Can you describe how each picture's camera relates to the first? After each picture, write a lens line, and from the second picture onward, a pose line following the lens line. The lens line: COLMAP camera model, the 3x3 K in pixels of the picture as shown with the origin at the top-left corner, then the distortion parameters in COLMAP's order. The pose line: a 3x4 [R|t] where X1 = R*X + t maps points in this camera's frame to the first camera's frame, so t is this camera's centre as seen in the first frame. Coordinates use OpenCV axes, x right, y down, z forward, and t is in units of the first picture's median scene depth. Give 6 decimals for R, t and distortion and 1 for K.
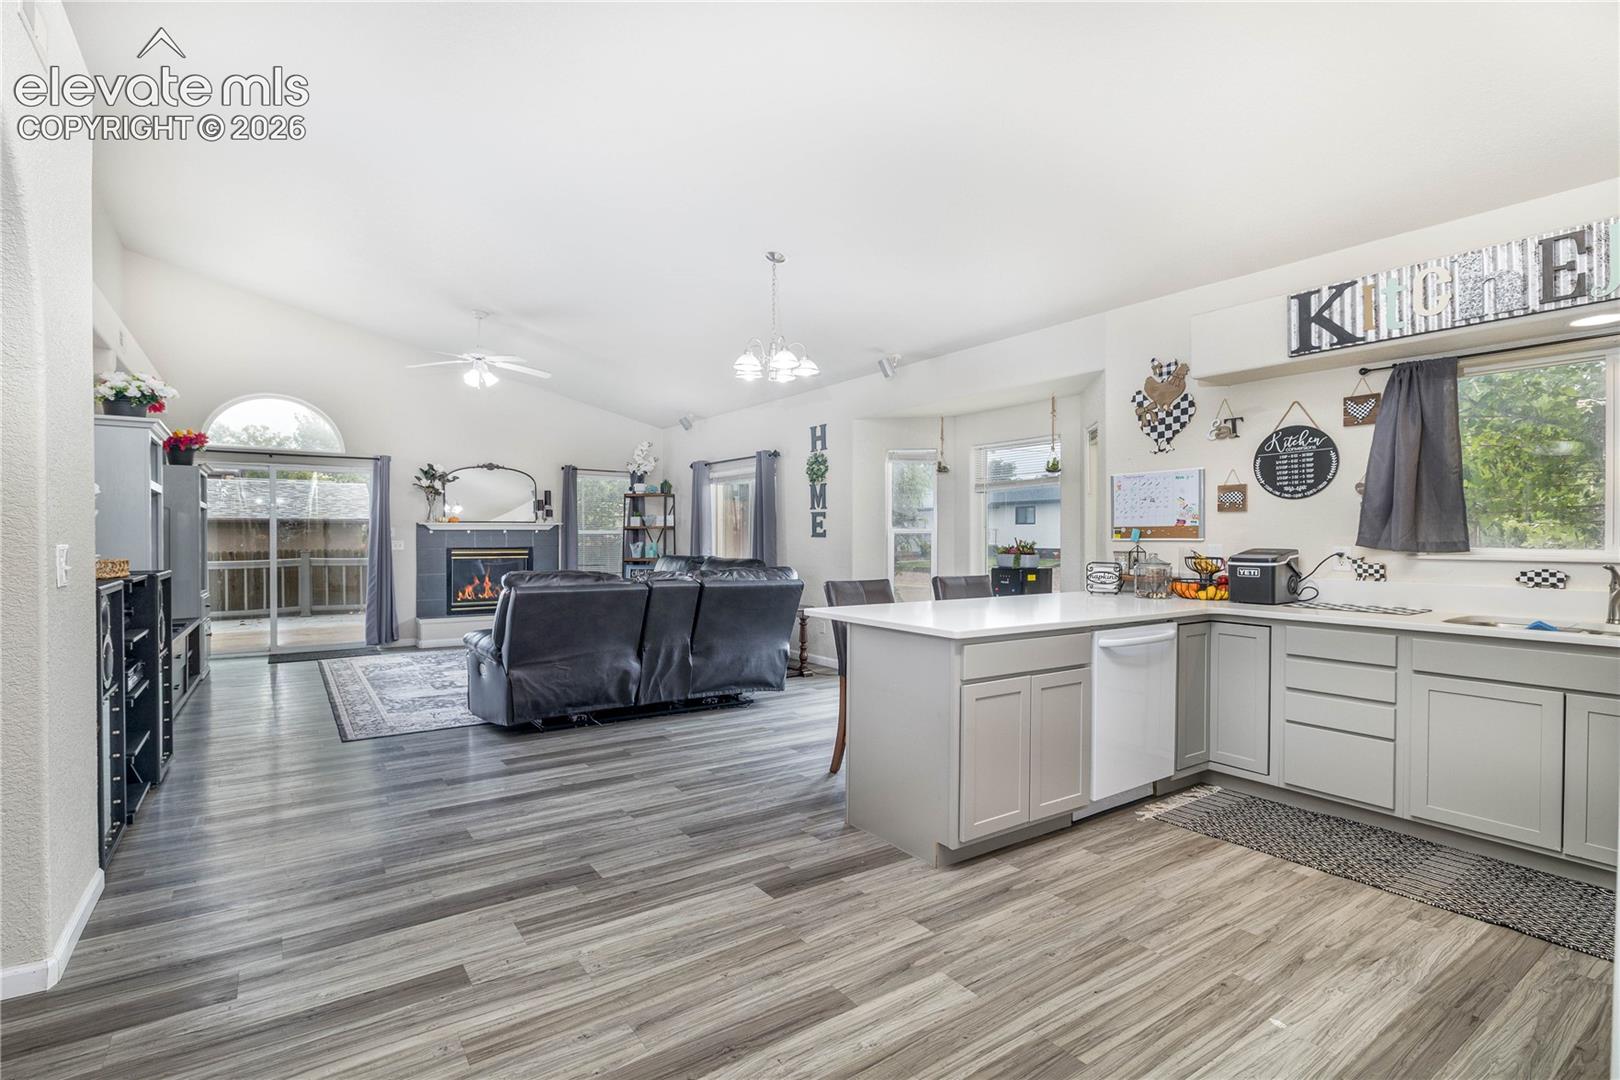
lens RADIAL K [[743.8, 0, 816.7], [0, 743.8, 524.6], [0, 0, 1]] dist [-0.011668, 0.003676]
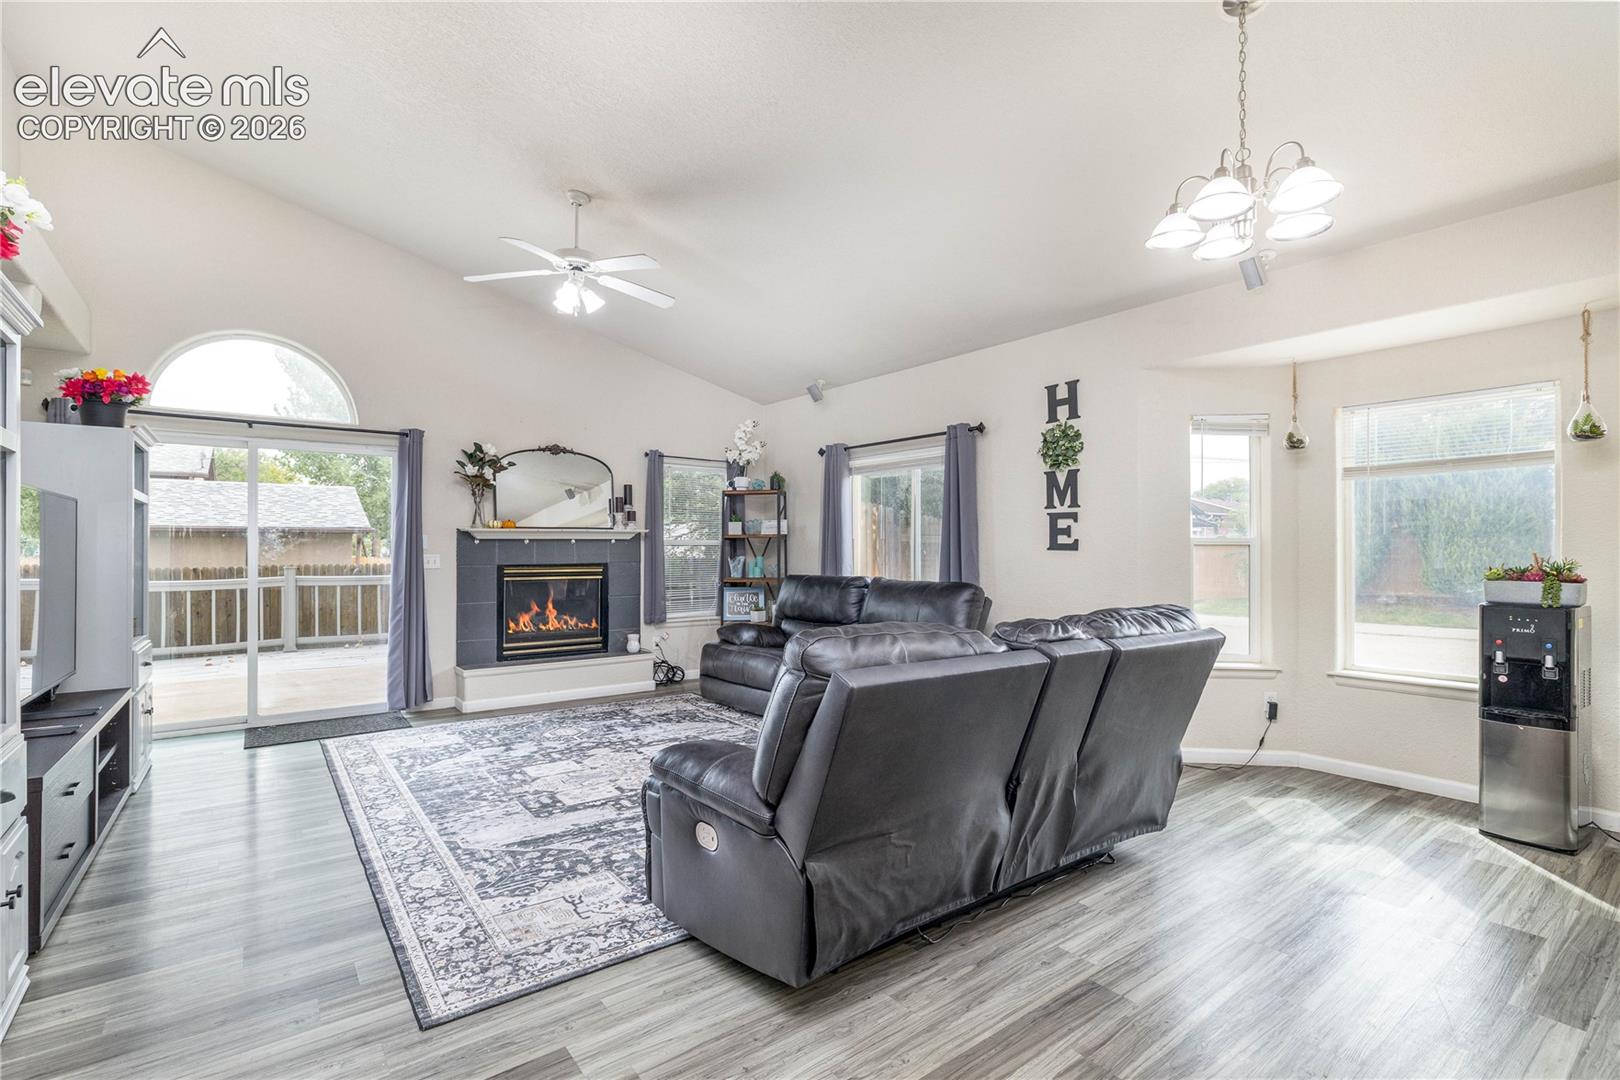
lens RADIAL K [[743.8, 0, 788.2], [0, 743.8, 544.2], [0, 0, 1]] dist [-0.011668, 0.003676]
pose [[0.999993, -0.003621, 0.000244, -0.234247], [0.003617, 0.999888, 0.014531, 0.001364], [-0.000297, -0.014530, 0.999894, 0.313468]]
